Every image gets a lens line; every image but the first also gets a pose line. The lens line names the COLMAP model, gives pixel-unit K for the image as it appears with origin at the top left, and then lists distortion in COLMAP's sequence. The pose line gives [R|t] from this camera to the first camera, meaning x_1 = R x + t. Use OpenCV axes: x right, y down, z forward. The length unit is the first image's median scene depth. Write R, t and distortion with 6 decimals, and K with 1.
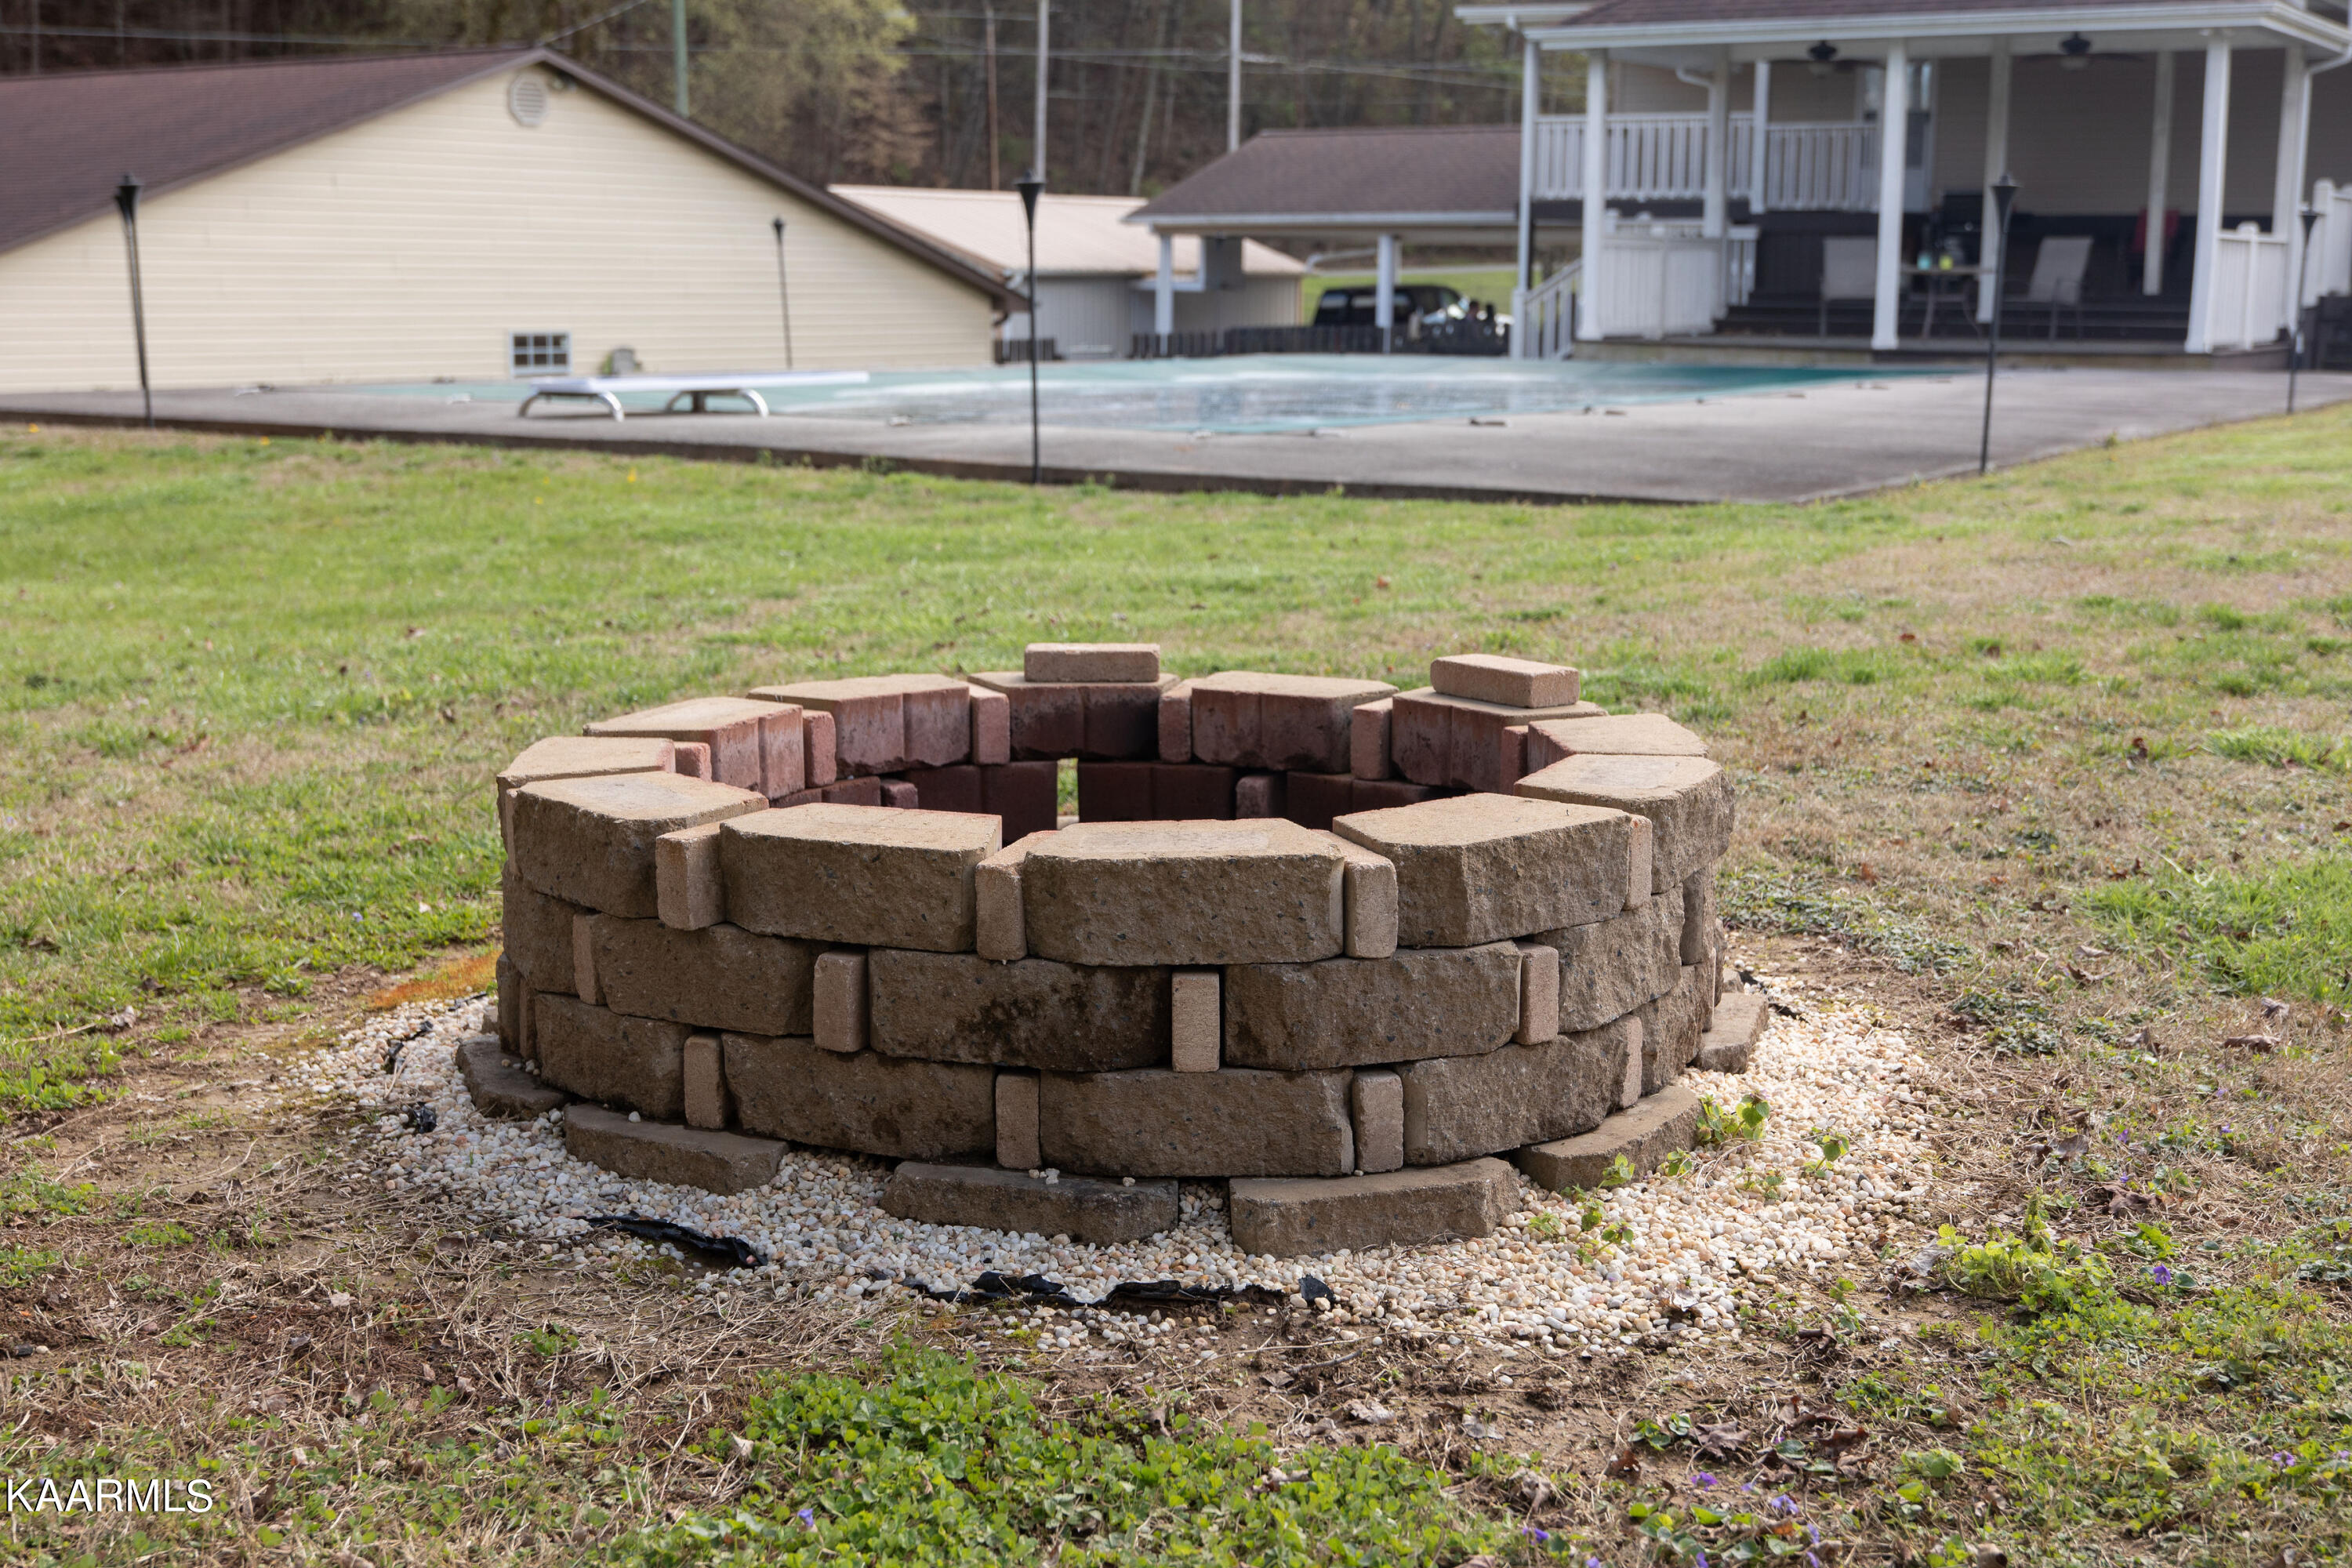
lens RADIAL K [[2852.4, 0, 1176.0], [0, 2852.4, 784.0], [0, 0, 1]] dist [-0.079317, 0.597539]
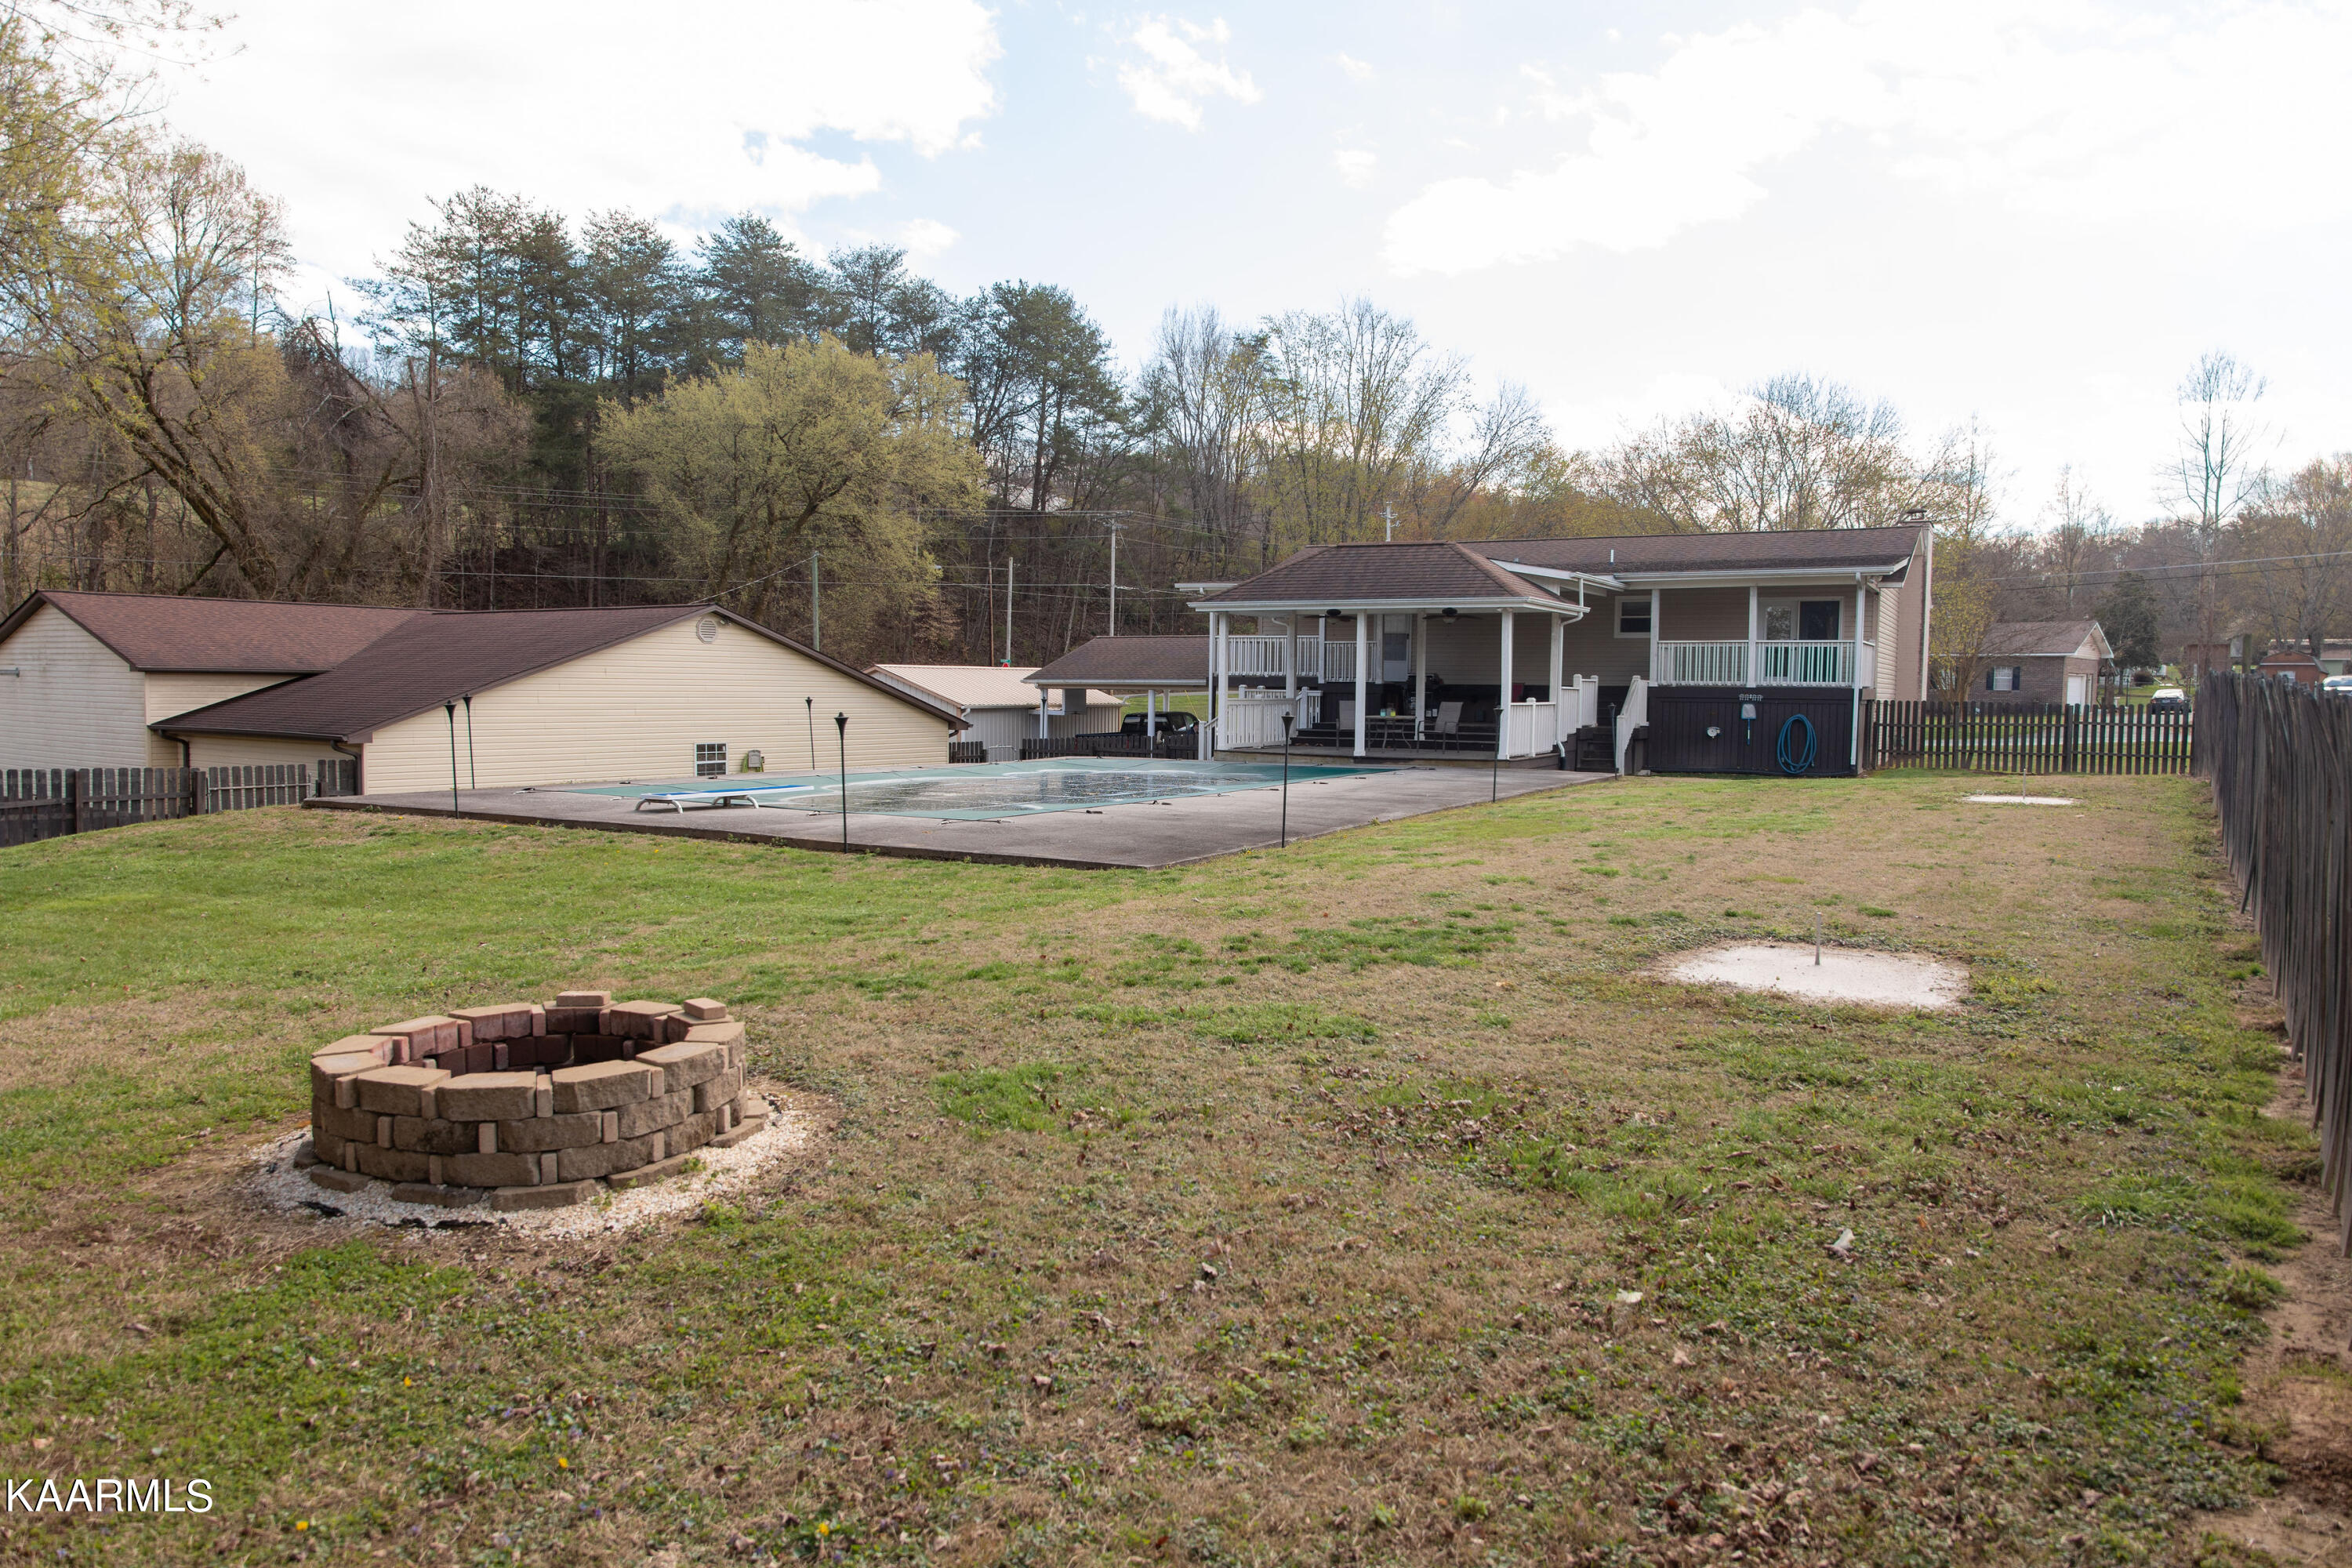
lens RADIAL K [[1506.7, 0, 1176.0], [0, 1506.7, 784.0], [0, 0, 1]] dist [-0.003320, -0.002524]
pose [[0.999113, -0.001114, 0.042102, 0.620479], [0.005797, 0.993774, -0.111268, -0.105652], [-0.041716, 0.111413, 0.992898, -0.678093]]
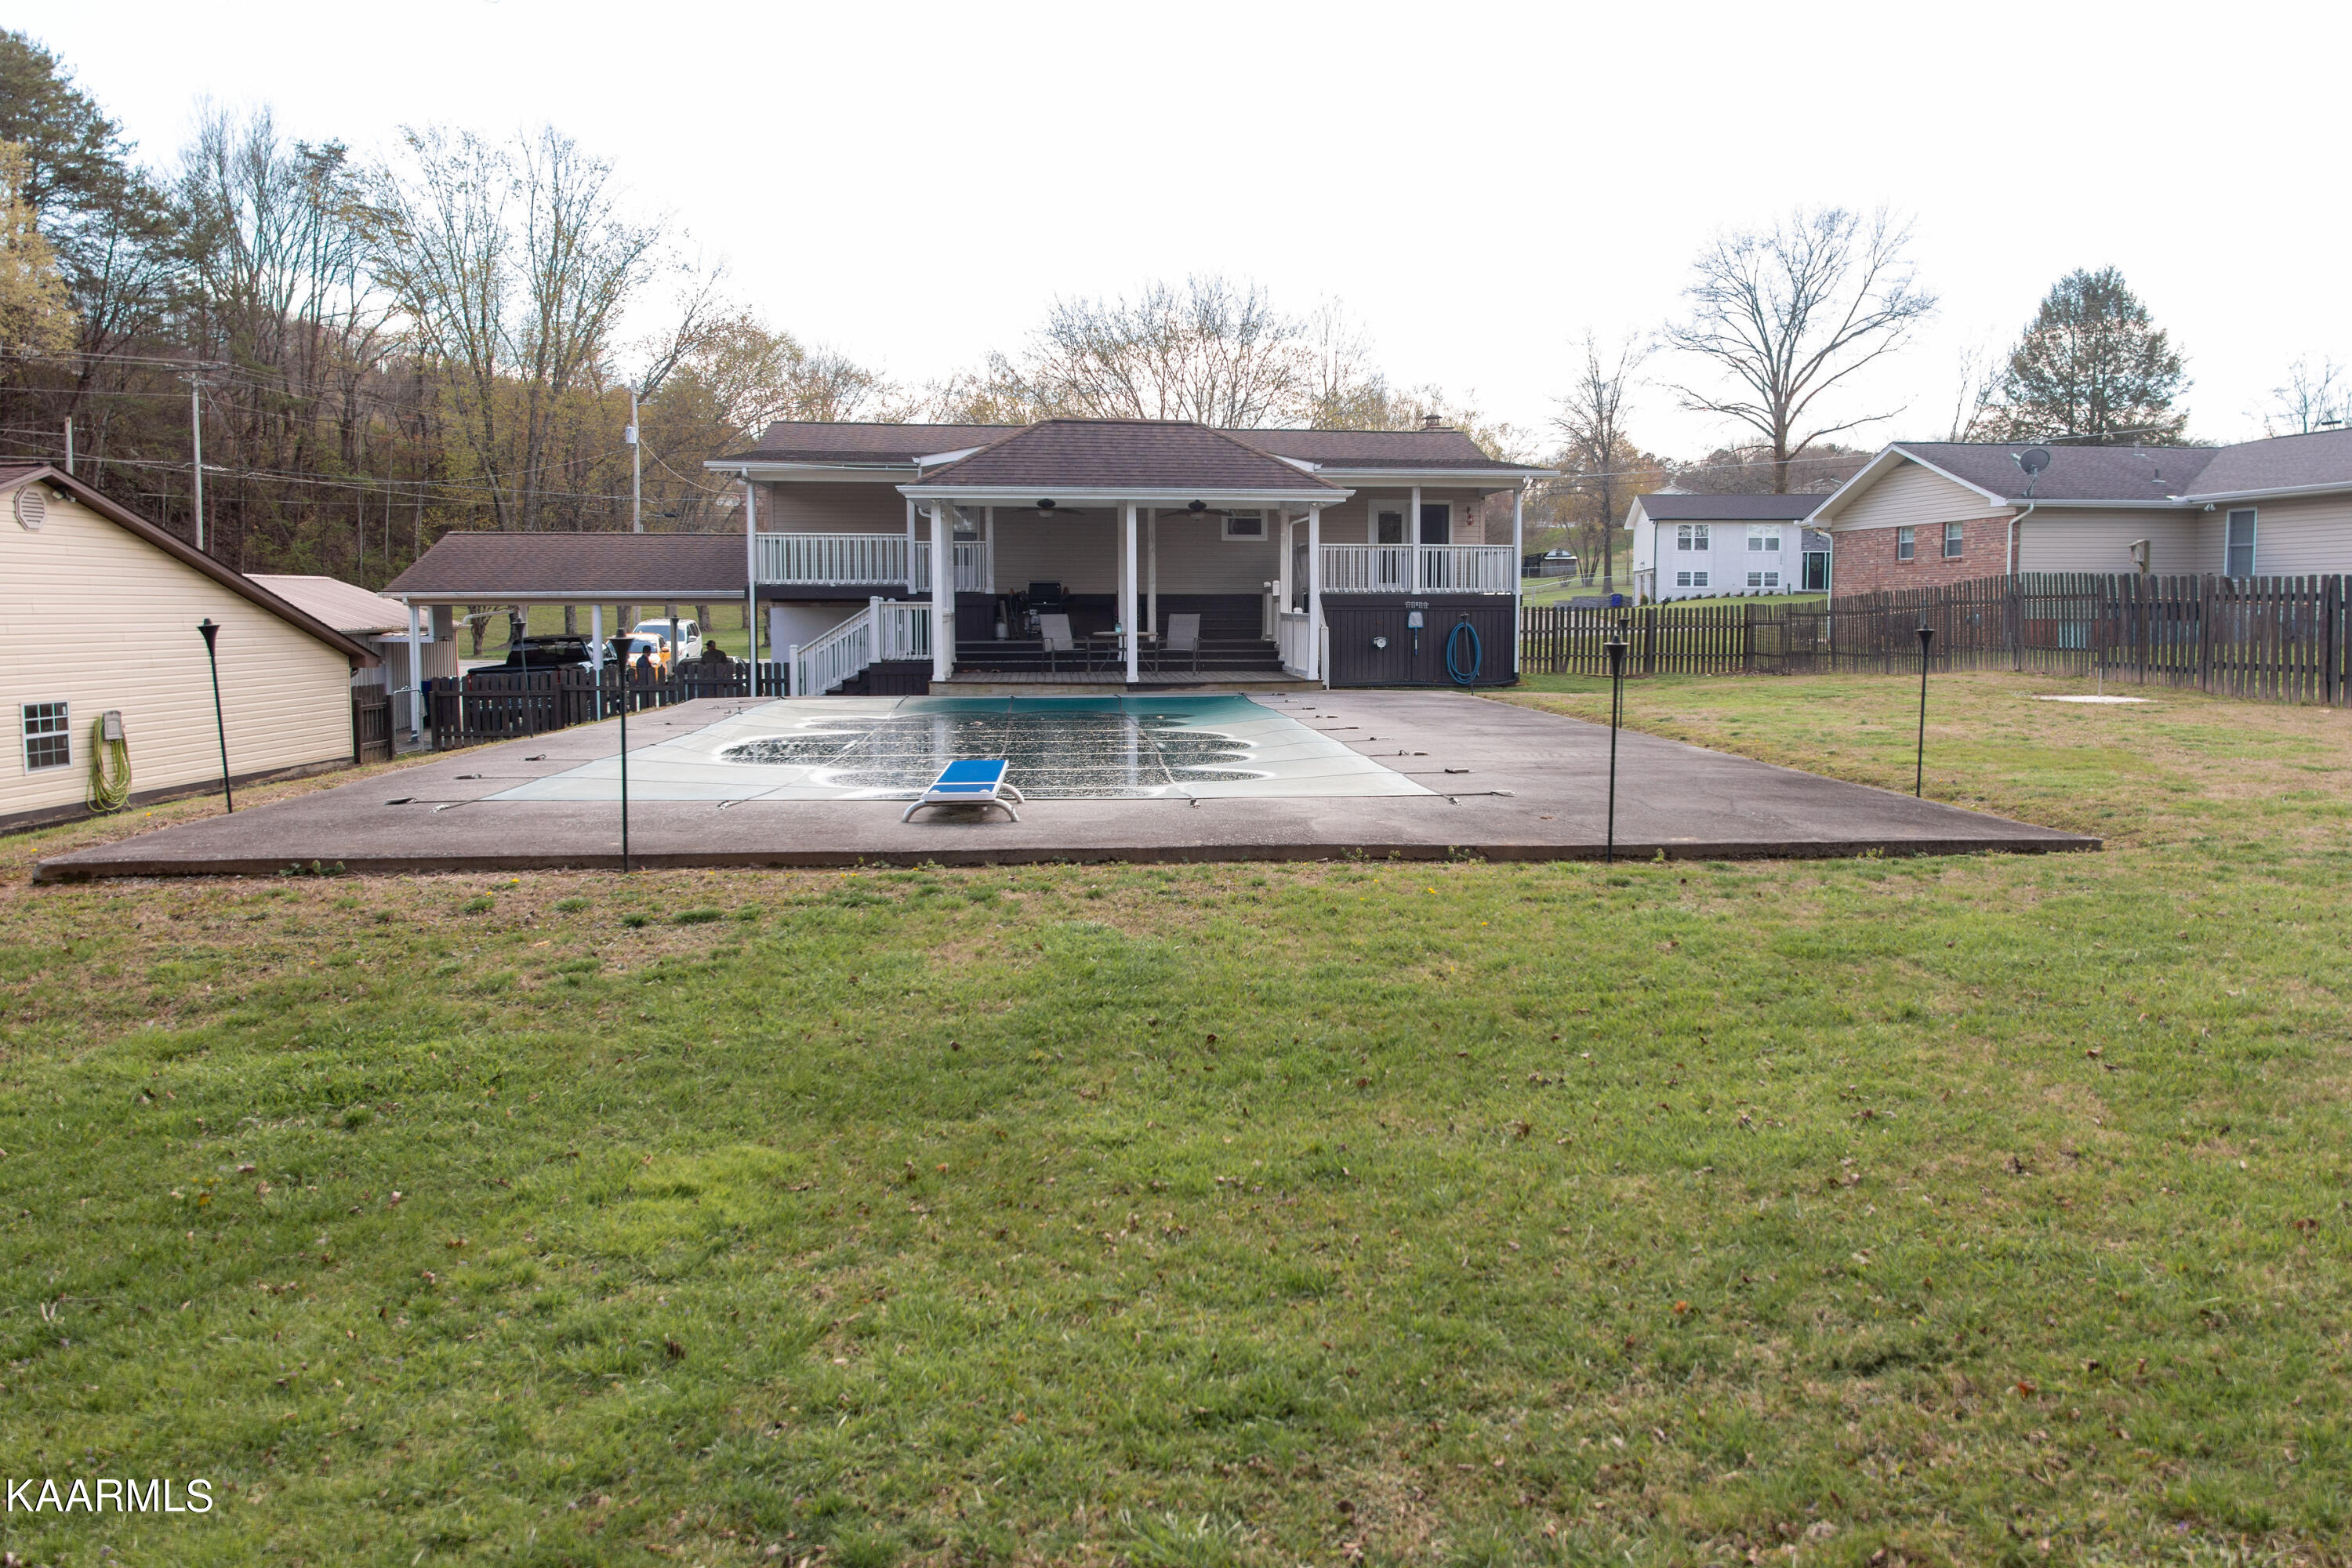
lens RADIAL K [[1642.3, 0, 1176.0], [0, 1642.3, 784.0], [0, 0, 1]] dist [0.000982, -0.002859]
pose [[0.802178, -0.073617, 0.592529, -2.656985], [0.112751, 0.993193, -0.029248, -0.553235], [-0.586343, 0.090271, 0.805018, 1.905392]]
